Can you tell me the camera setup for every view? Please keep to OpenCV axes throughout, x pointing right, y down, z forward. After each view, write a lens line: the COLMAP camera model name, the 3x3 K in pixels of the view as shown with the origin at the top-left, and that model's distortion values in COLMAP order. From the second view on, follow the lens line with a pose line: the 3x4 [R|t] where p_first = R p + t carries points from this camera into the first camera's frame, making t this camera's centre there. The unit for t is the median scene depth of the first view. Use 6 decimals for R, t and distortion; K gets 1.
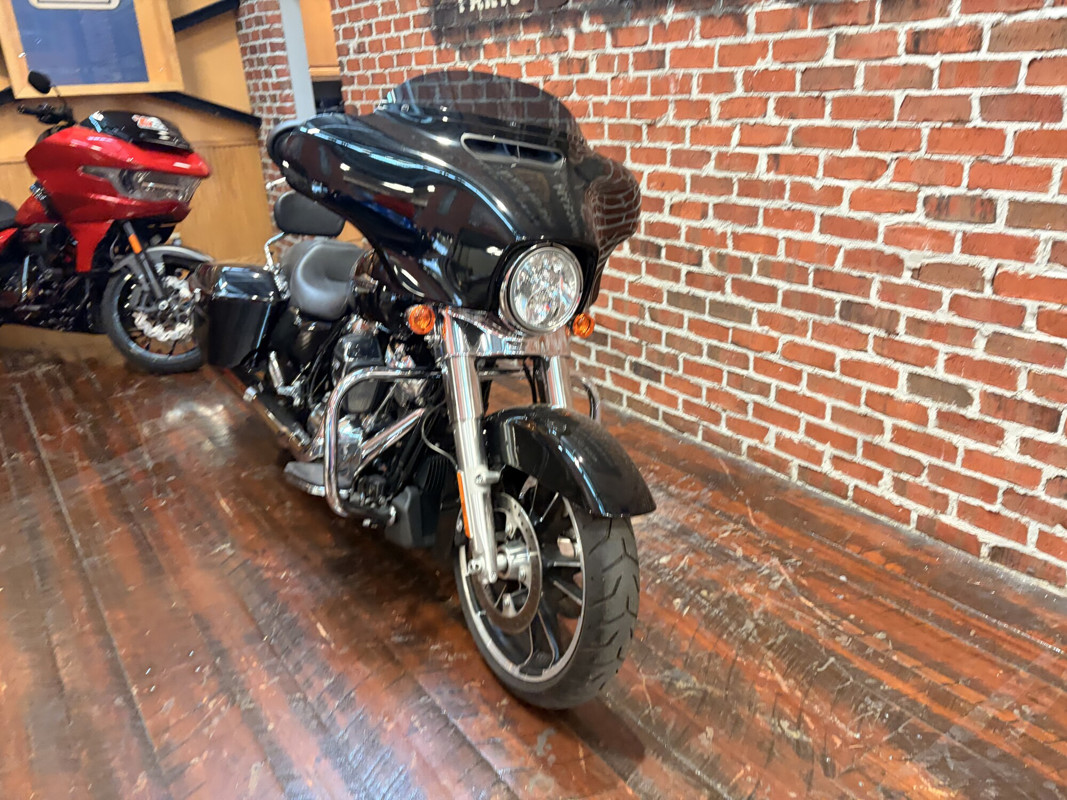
lens RADIAL K [[805.4, 0, 520.5], [0, 805.4, 403.0], [0, 0, 1]] dist [0.036547, -0.035459]
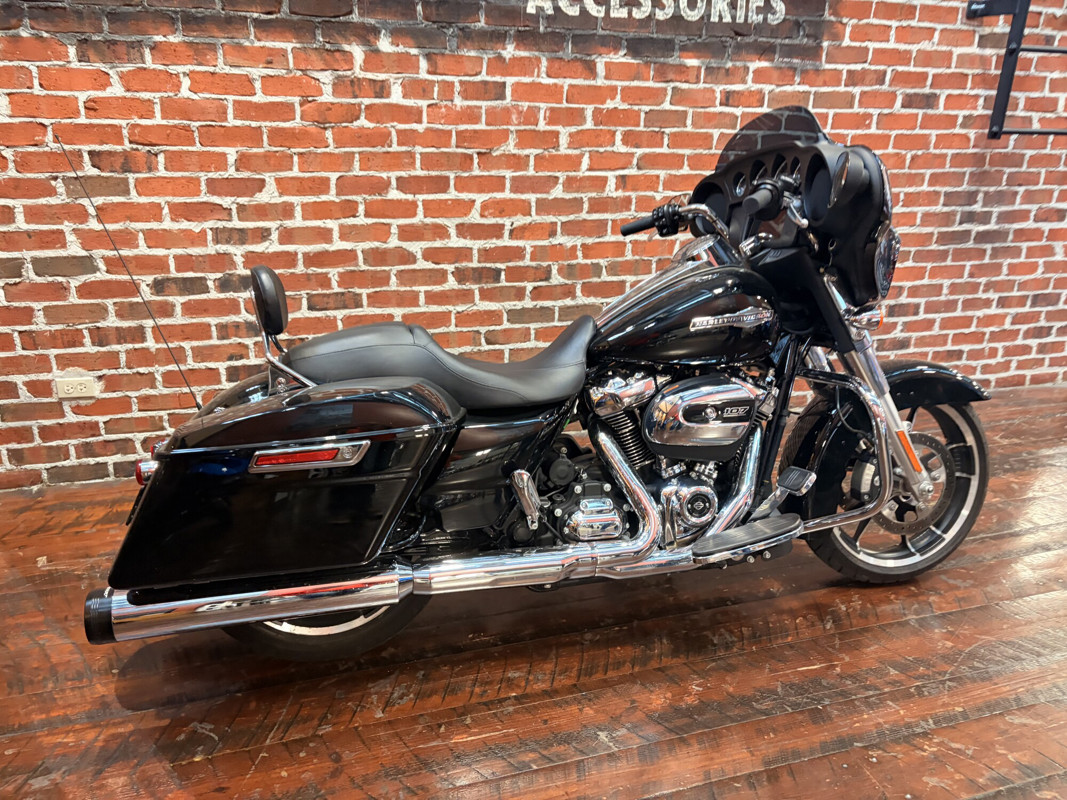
lens RADIAL K [[805.4, 0, 539.3], [0, 805.4, 408.6], [0, 0, 1]] dist [0.036547, -0.035459]
pose [[0.306682, -0.294658, 0.905054, -0.981759], [0.316223, 0.928405, 0.195106, -0.262170], [-0.897747, 0.226363, 0.377903, 0.737184]]
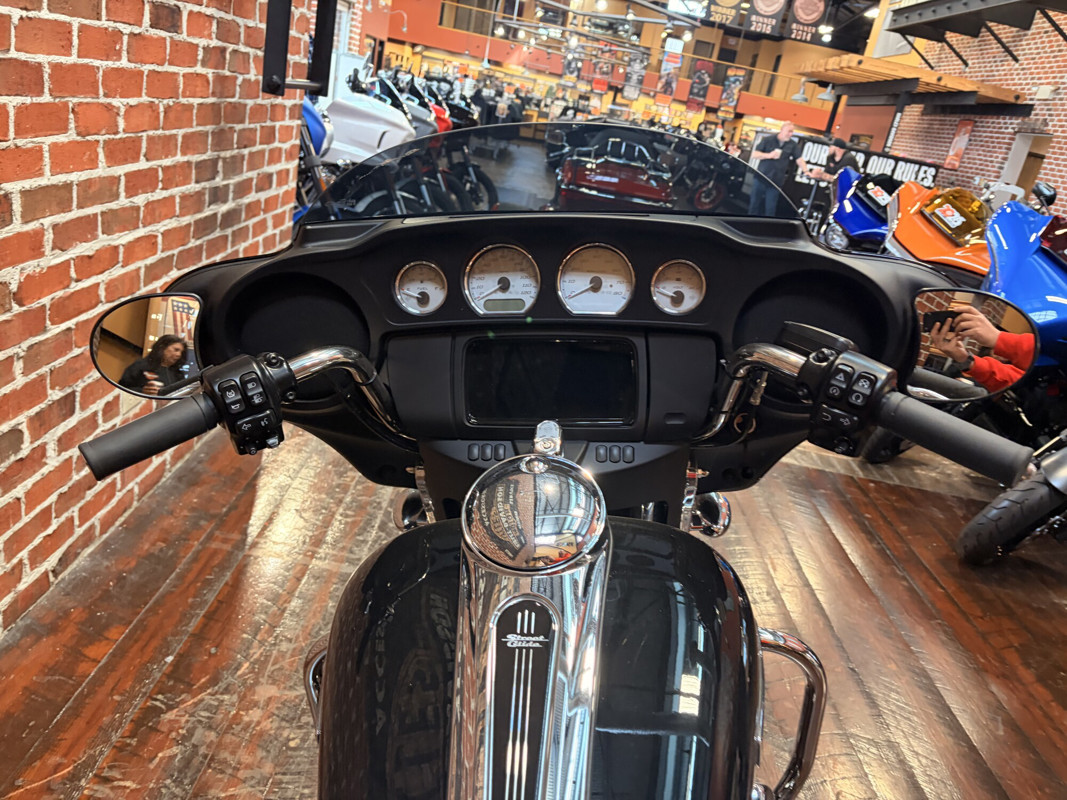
lens RADIAL K [[805.4, 0, 543.1], [0, 805.4, 400.3], [0, 0, 1]] dist [0.036547, -0.035459]
pose [[-0.804440, -0.305440, 0.509492, -0.233442], [0.067065, 0.805501, 0.588788, -0.422817], [-0.590235, 0.507814, -0.627493, 1.055375]]
